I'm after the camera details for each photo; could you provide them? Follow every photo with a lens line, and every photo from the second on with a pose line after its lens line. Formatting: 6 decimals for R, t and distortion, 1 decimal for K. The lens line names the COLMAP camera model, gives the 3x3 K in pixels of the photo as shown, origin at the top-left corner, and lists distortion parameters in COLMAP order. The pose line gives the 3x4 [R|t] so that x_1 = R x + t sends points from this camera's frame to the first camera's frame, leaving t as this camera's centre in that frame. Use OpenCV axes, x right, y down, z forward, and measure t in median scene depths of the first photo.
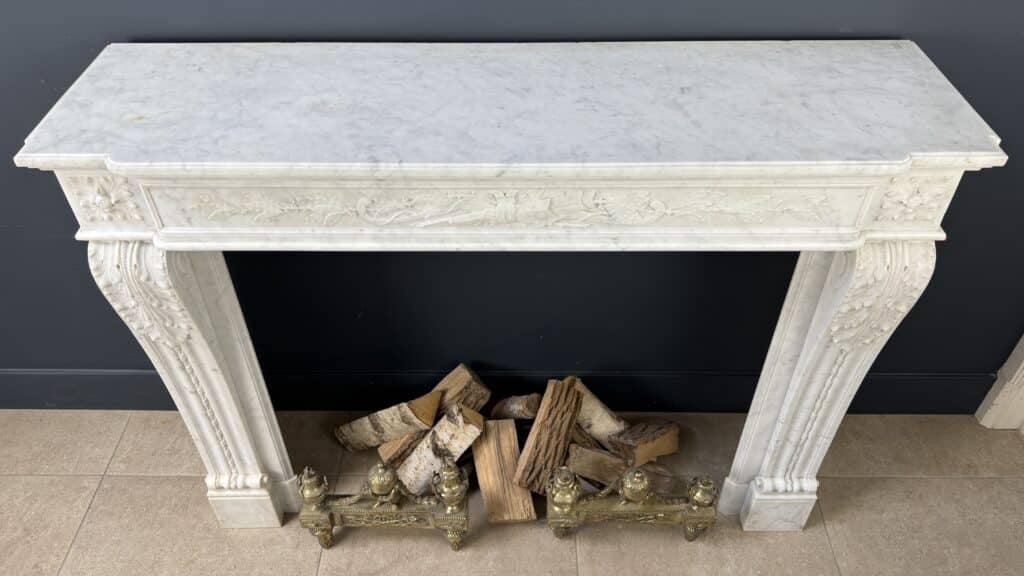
lens RADIAL K [[744.5, 0, 507.5], [0, 744.5, 291.0], [0, 0, 1]] dist [0.002461, -0.063796]
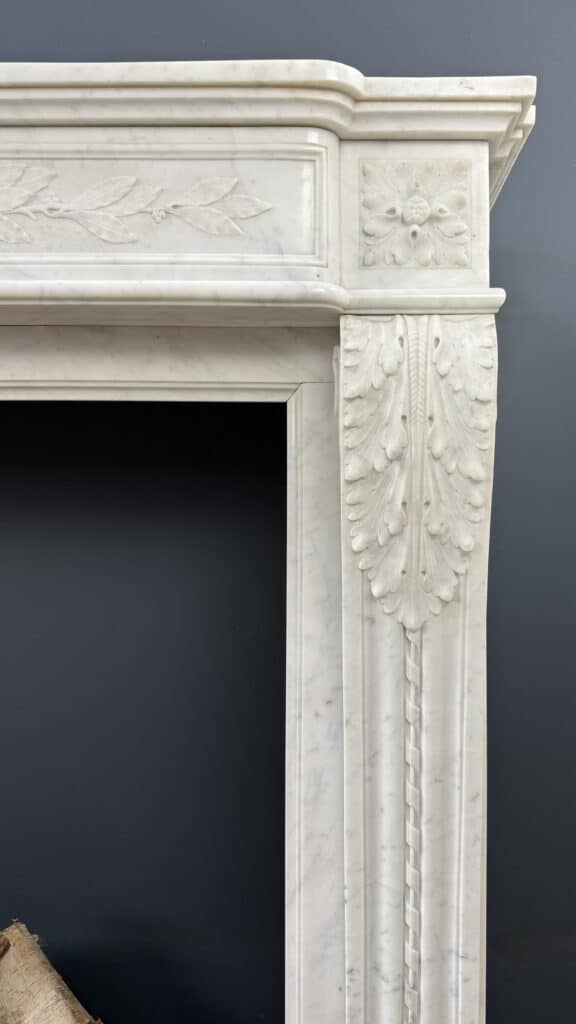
lens RADIAL K [[816.2, 0, 329.5], [0, 816.2, 518.0], [0, 0, 1]] dist [0.043755, -0.101535]
pose [[0.999757, 0.021964, 0.001954, 0.351404], [-0.015245, 0.752473, -0.658446, 0.317485], [-0.015933, 0.658256, 0.752625, 0.501866]]
